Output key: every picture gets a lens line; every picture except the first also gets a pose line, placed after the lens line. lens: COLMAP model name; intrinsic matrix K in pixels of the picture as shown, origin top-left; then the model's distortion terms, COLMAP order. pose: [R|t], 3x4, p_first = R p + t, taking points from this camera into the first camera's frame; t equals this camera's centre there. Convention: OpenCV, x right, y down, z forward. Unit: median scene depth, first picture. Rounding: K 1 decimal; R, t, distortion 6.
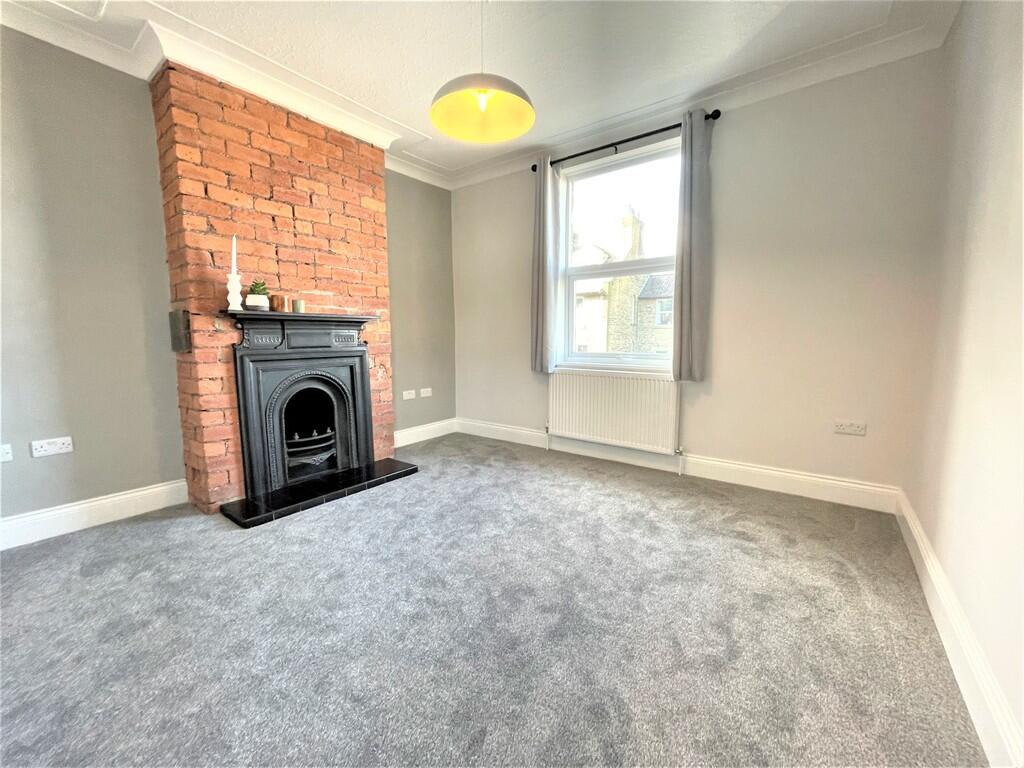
lens RADIAL K [[411.2, 0, 513.1], [0, 411.2, 384.5], [0, 0, 1]] dist [-0.002651, 0.000103]
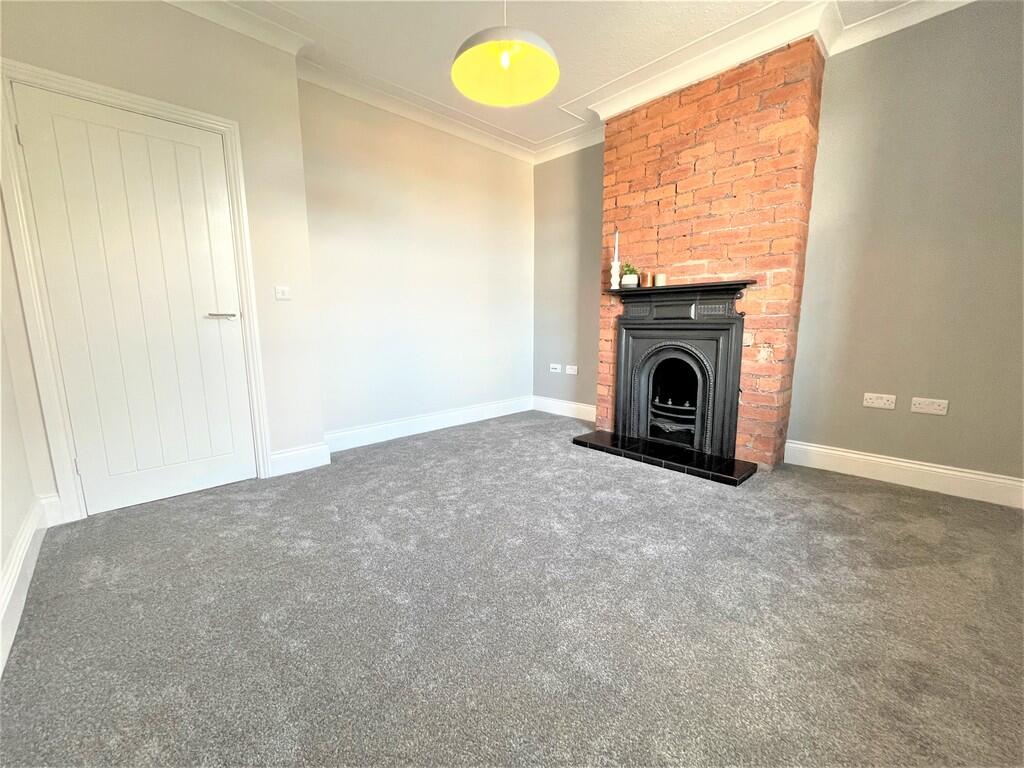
lens RADIAL K [[411.2, 0, 513.2], [0, 411.2, 384.2], [0, 0, 1]] dist [-0.002651, 0.000103]
pose [[-0.155523, 0.151414, -0.976159, 0.612535], [-0.111724, 0.979146, 0.169677, -0.059689], [0.981494, 0.135449, -0.135363, 0.772726]]
